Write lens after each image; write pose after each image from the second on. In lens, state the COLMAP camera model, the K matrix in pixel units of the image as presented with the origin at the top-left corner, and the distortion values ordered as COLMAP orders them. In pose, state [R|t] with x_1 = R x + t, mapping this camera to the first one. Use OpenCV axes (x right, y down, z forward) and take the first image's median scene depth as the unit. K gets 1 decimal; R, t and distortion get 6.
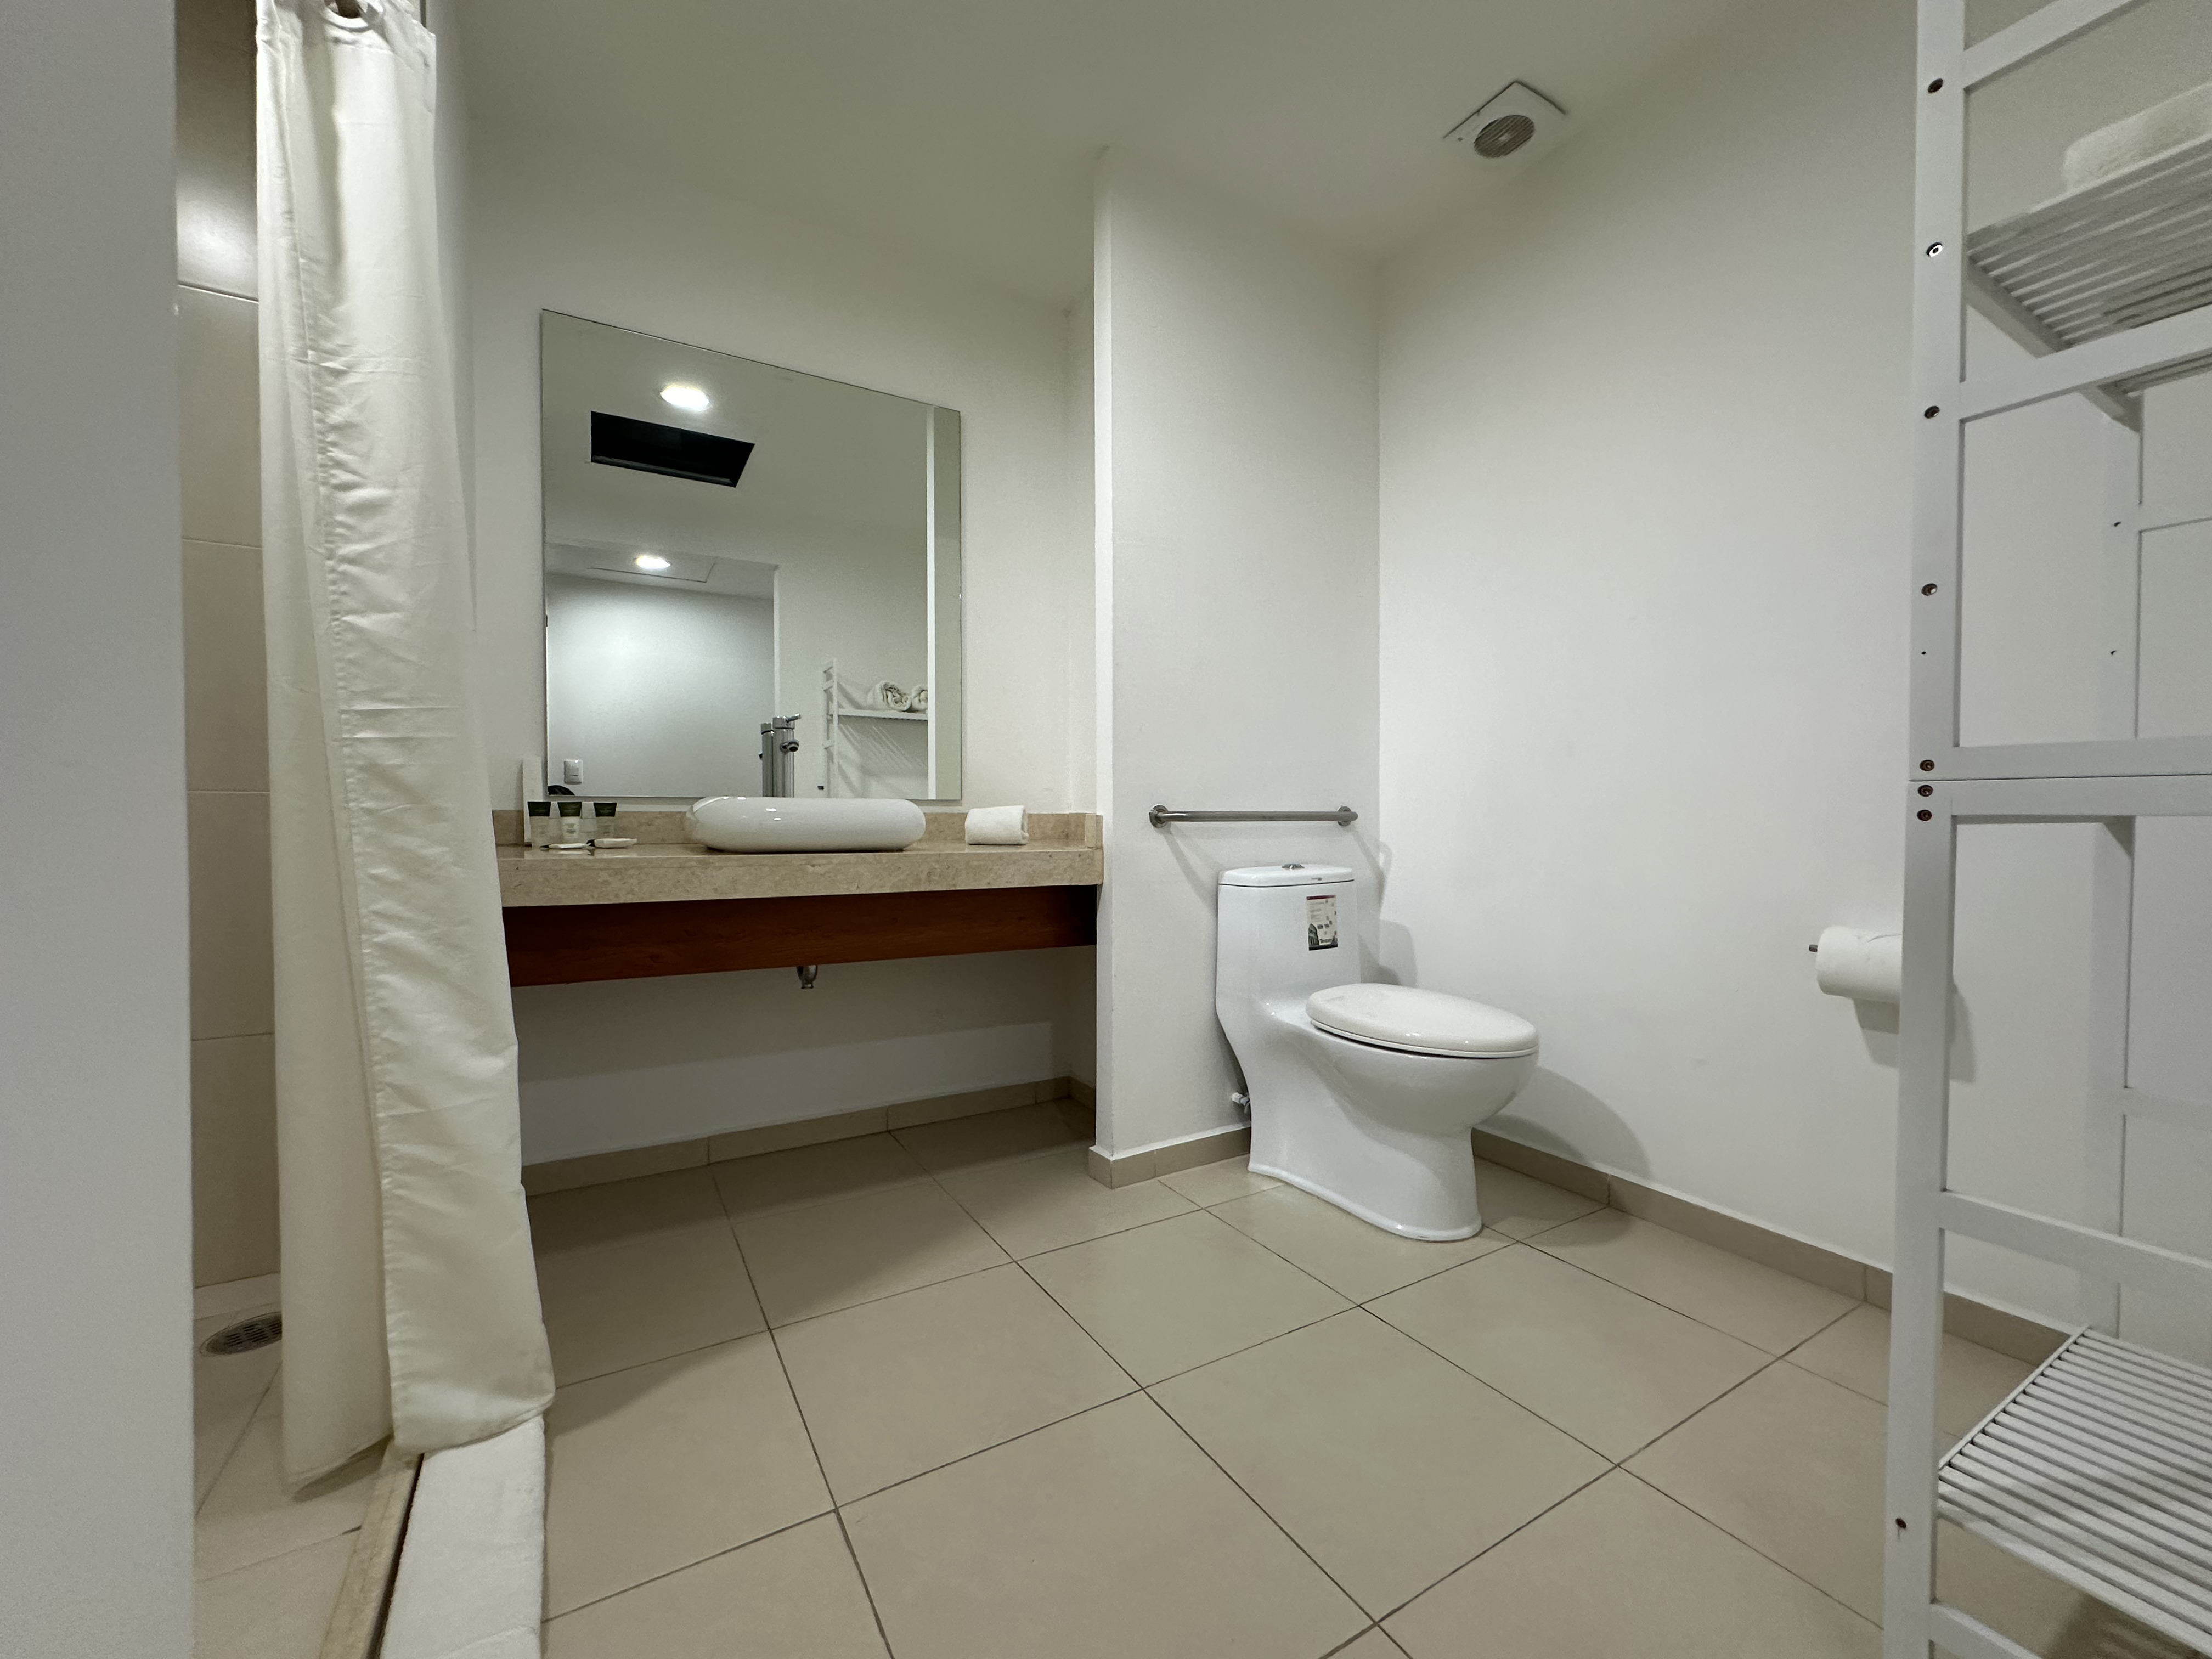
lens RADIAL K [[886.7, 0, 1104.2], [0, 886.7, 829.2], [0, 0, 1]] dist [-0.001980, 0.000711]
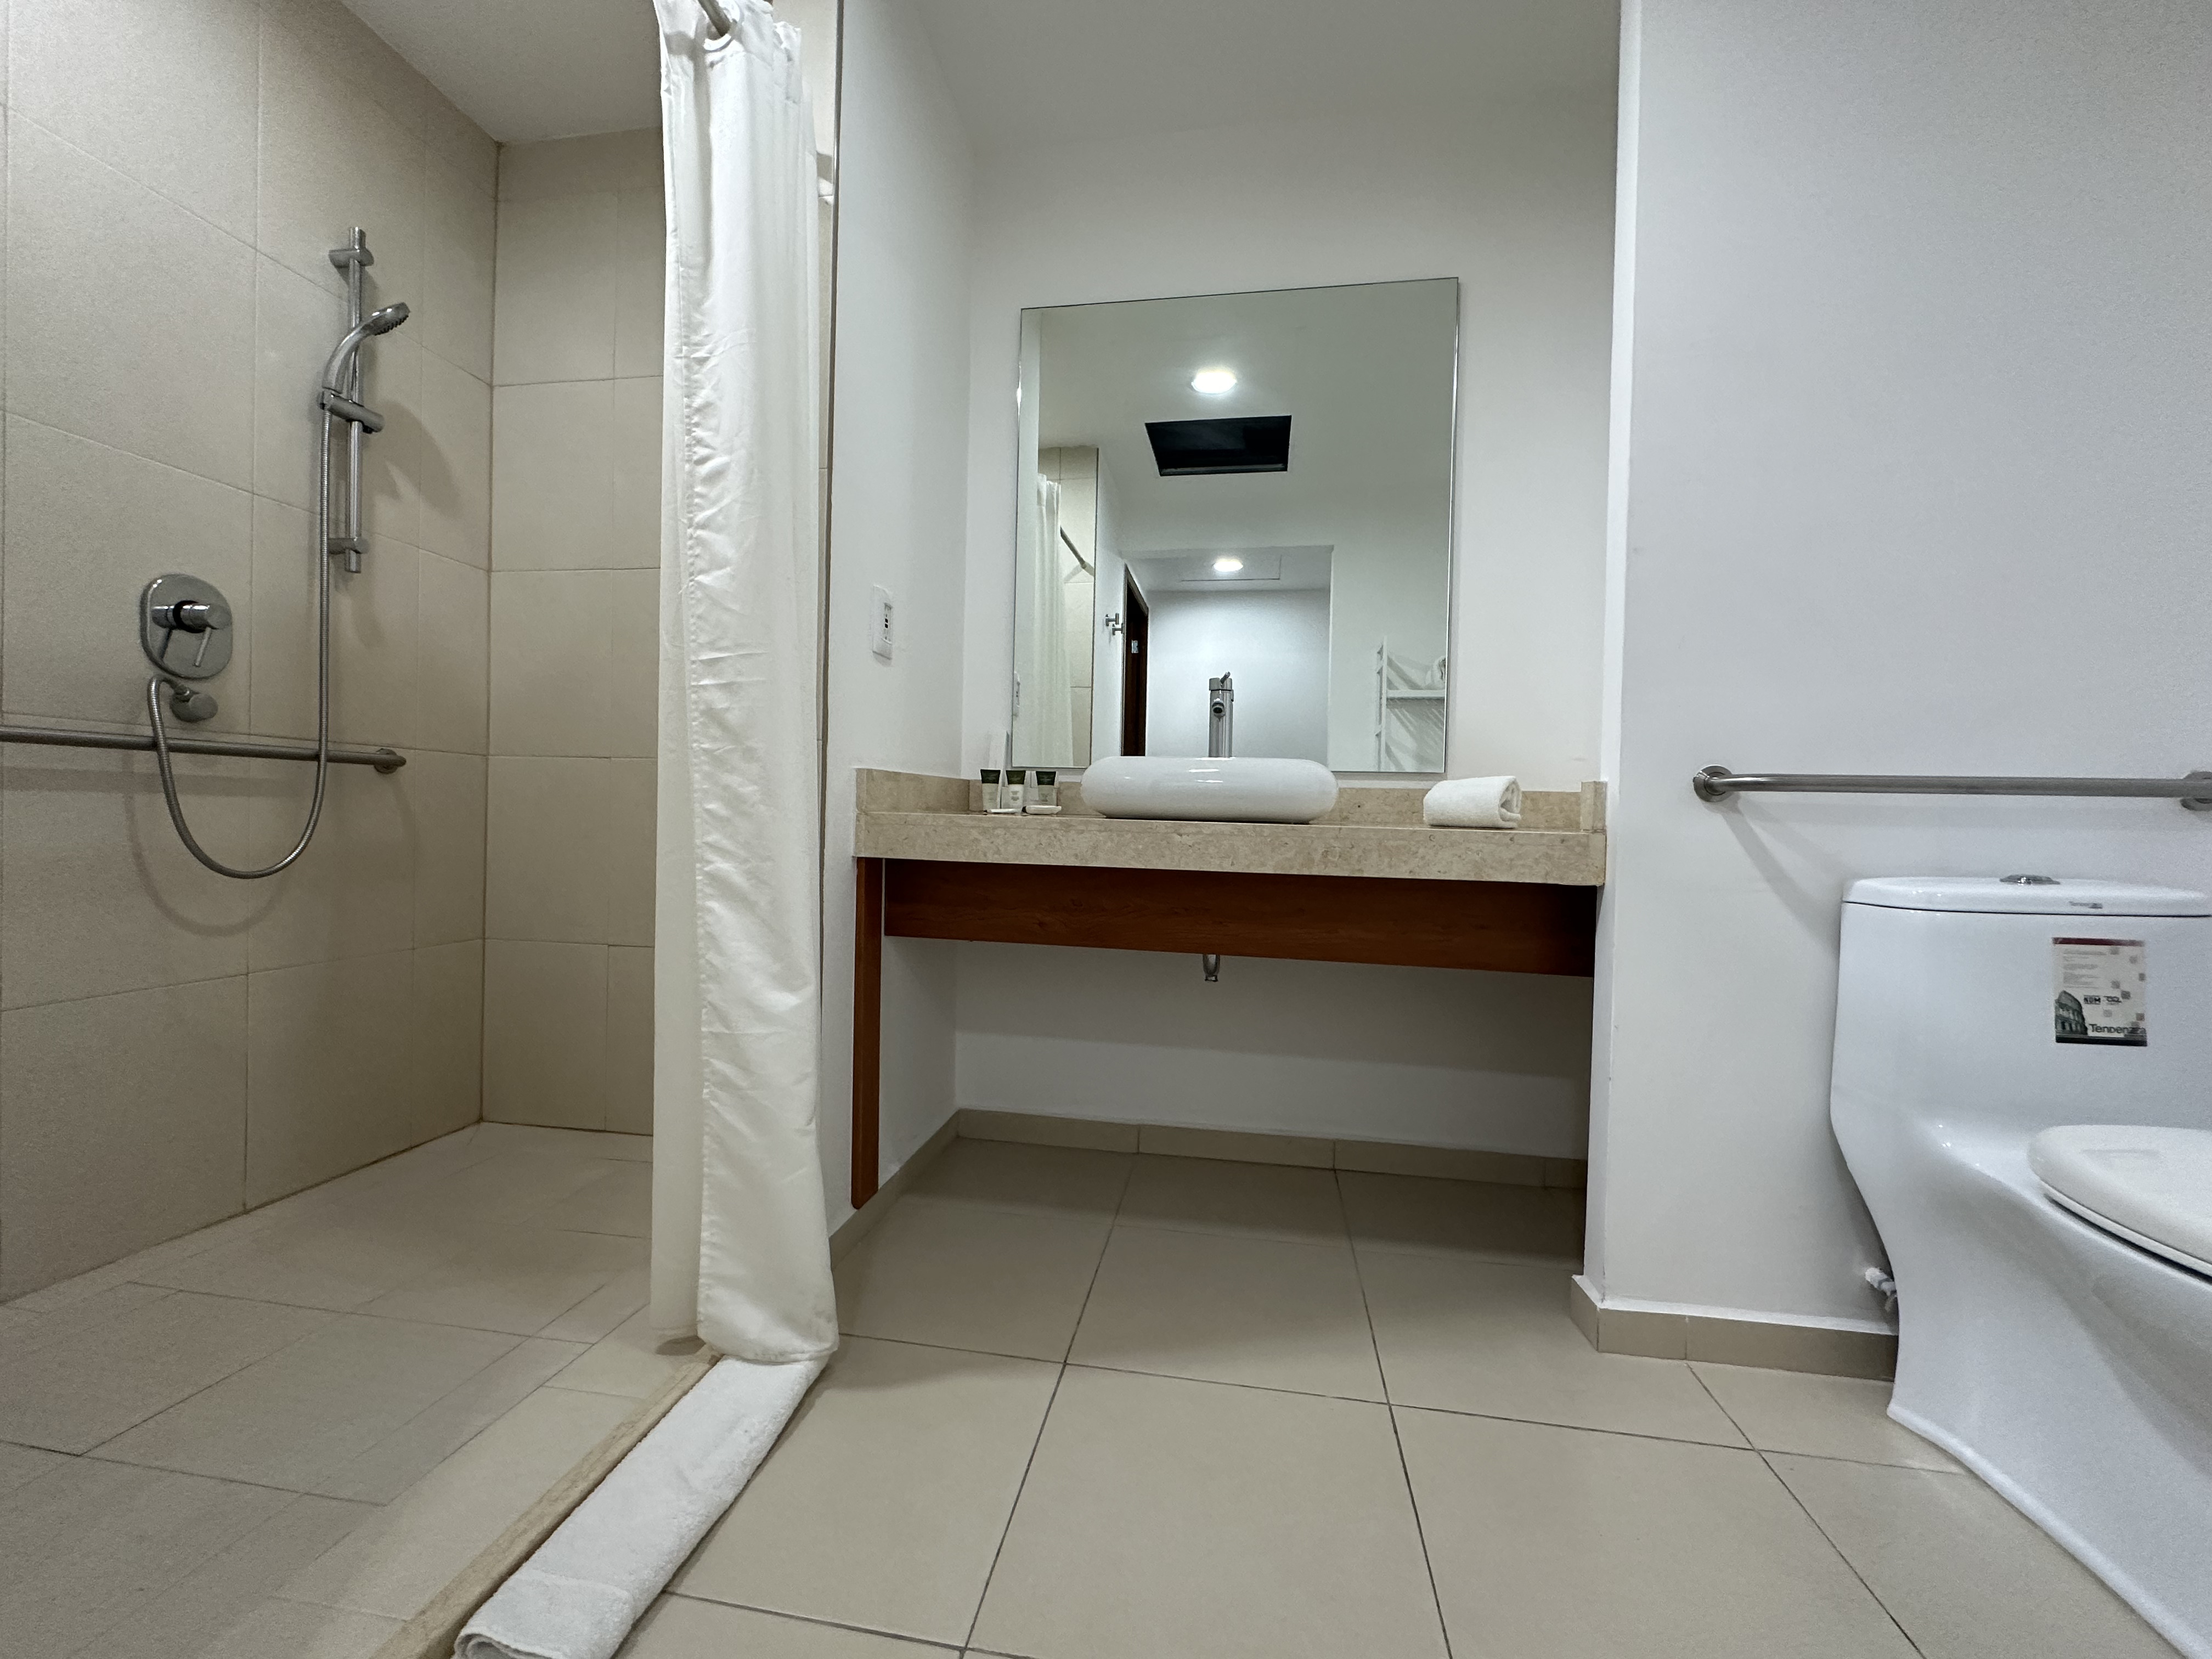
lens RADIAL K [[886.7, 0, 1104.2], [0, 886.7, 829.2], [0, 0, 1]] dist [-0.001980, 0.000711]
pose [[0.766122, 0.026254, -0.642158, 0.150006], [-0.032647, 0.999465, 0.001913, 0.033789], [0.641865, 0.019499, 0.766570, 0.277548]]
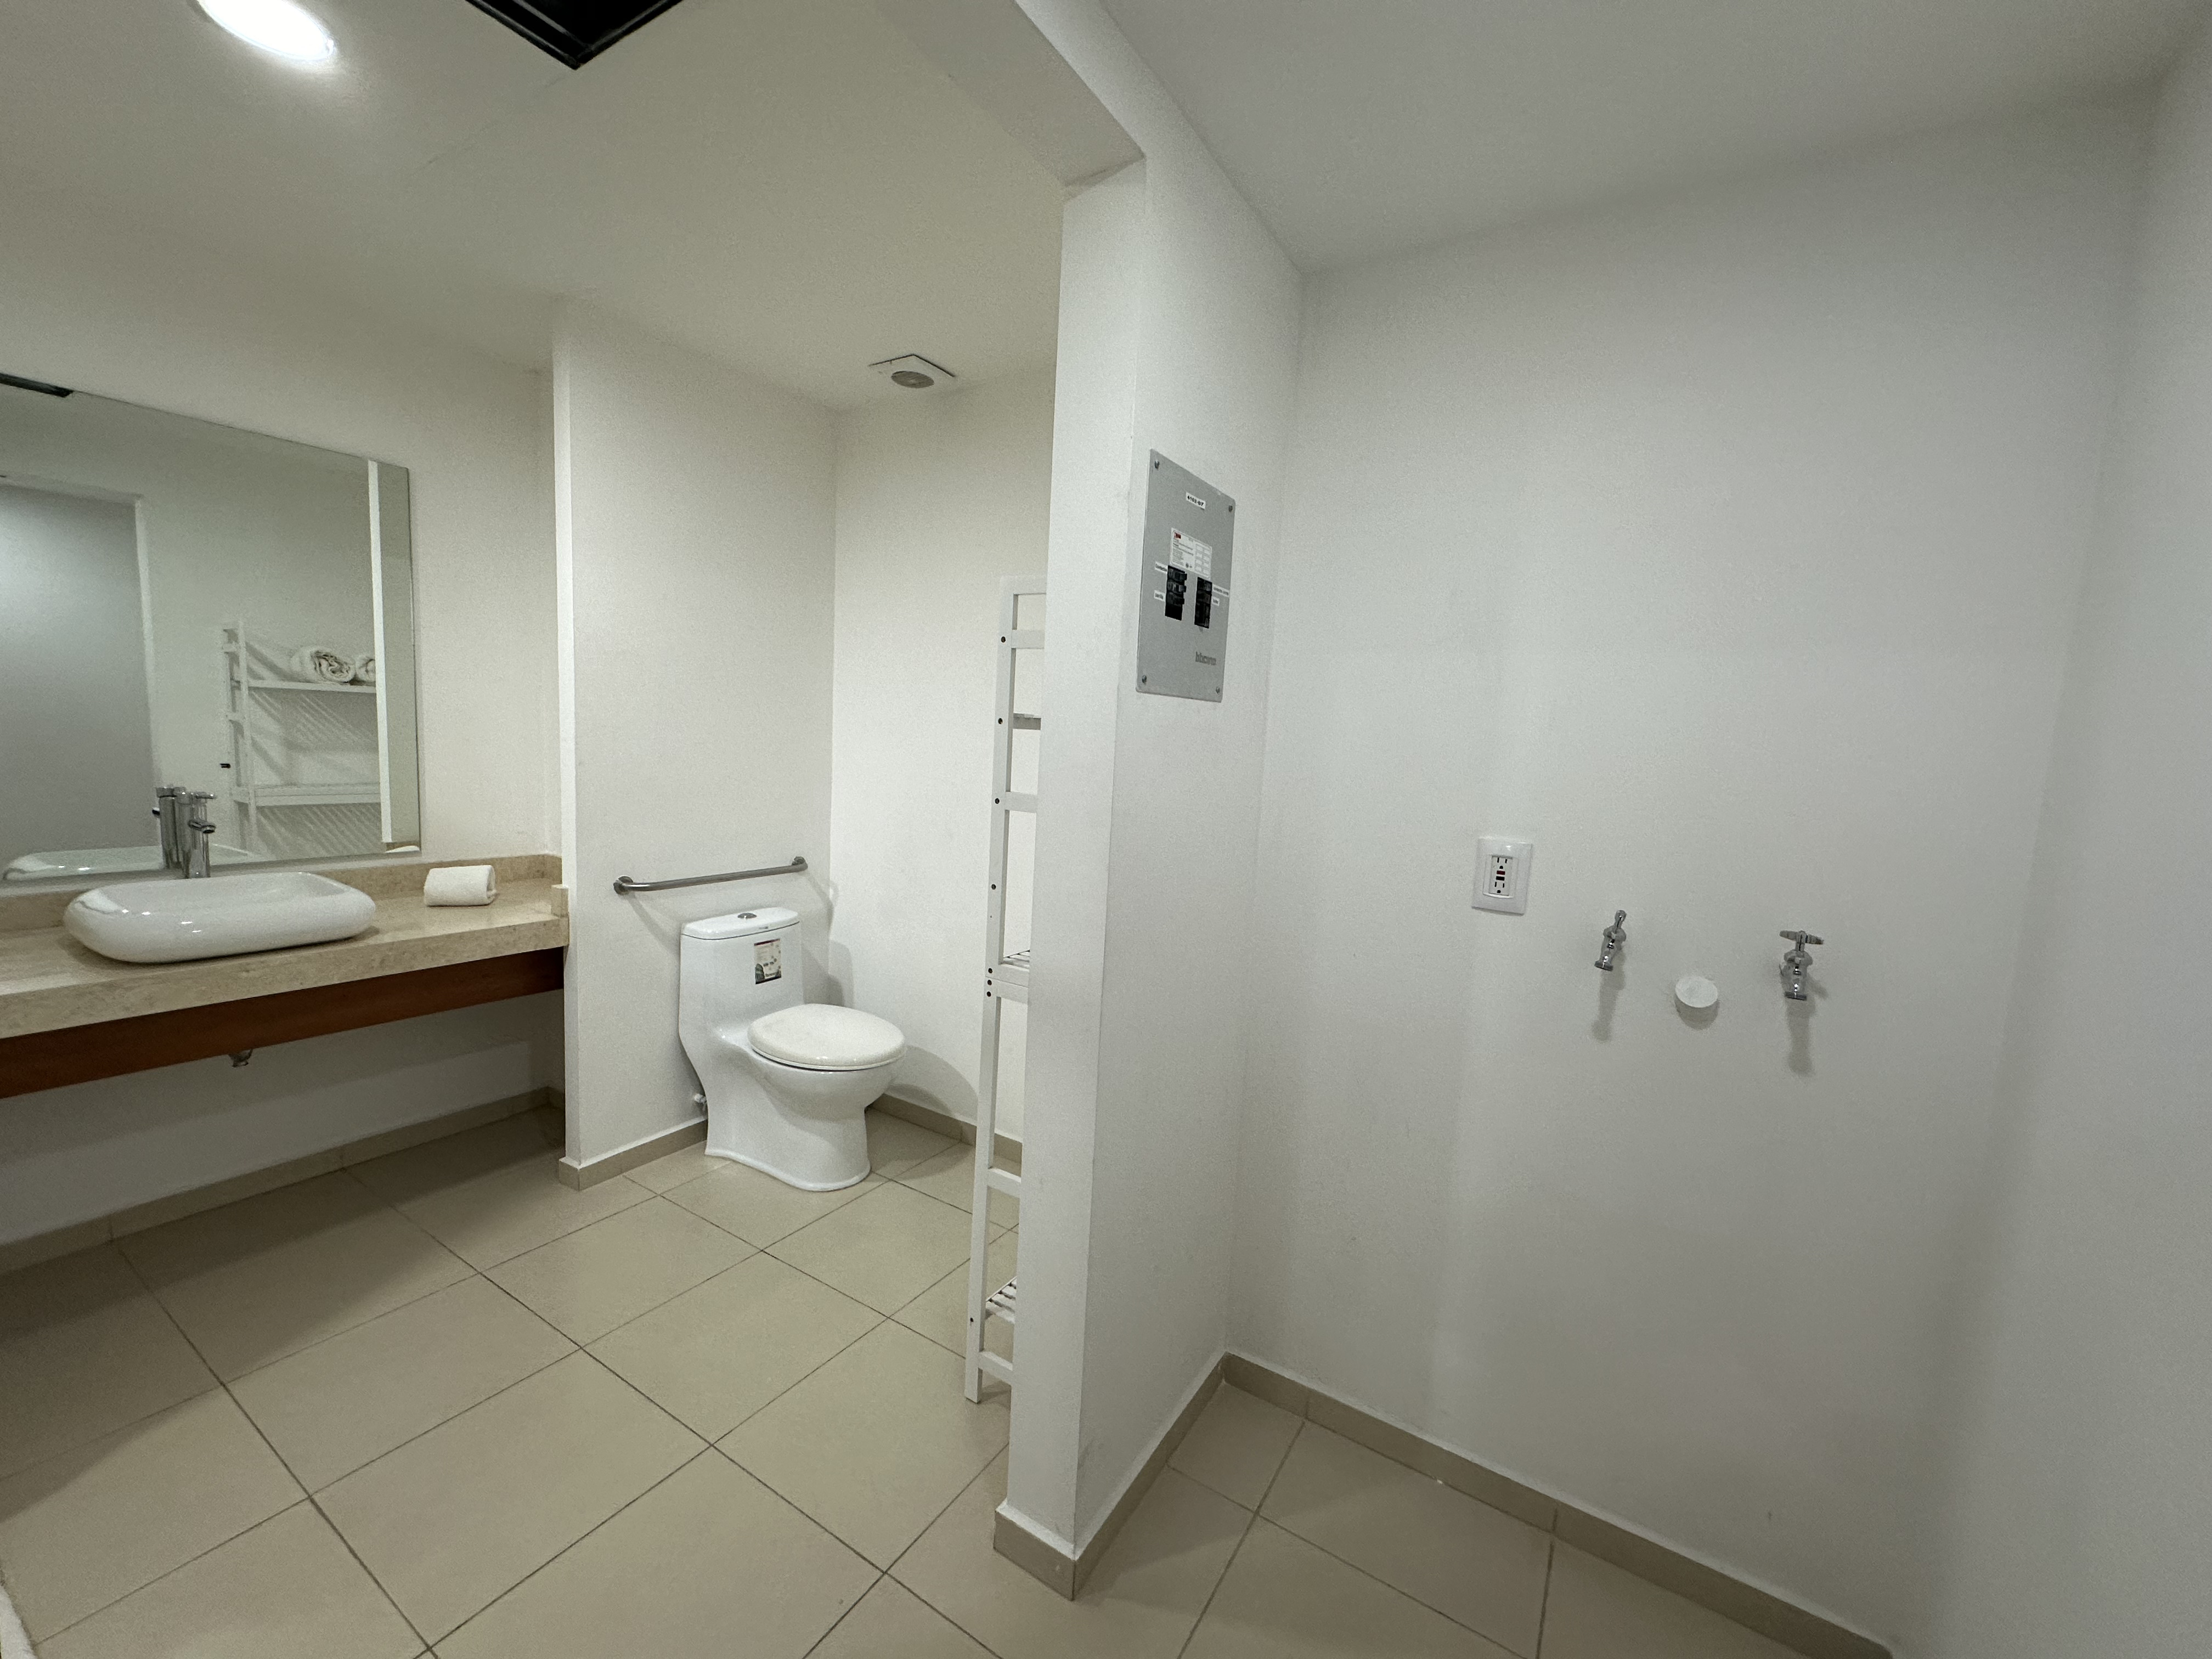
lens RADIAL K [[886.7, 0, 1104.2], [0, 886.7, 829.2], [0, 0, 1]] dist [-0.001980, 0.000711]
pose [[0.885827, -0.003327, 0.464003, 0.091538], [-0.047794, 0.994002, 0.098370, -0.266859], [-0.461547, -0.109315, 0.880355, -0.388525]]
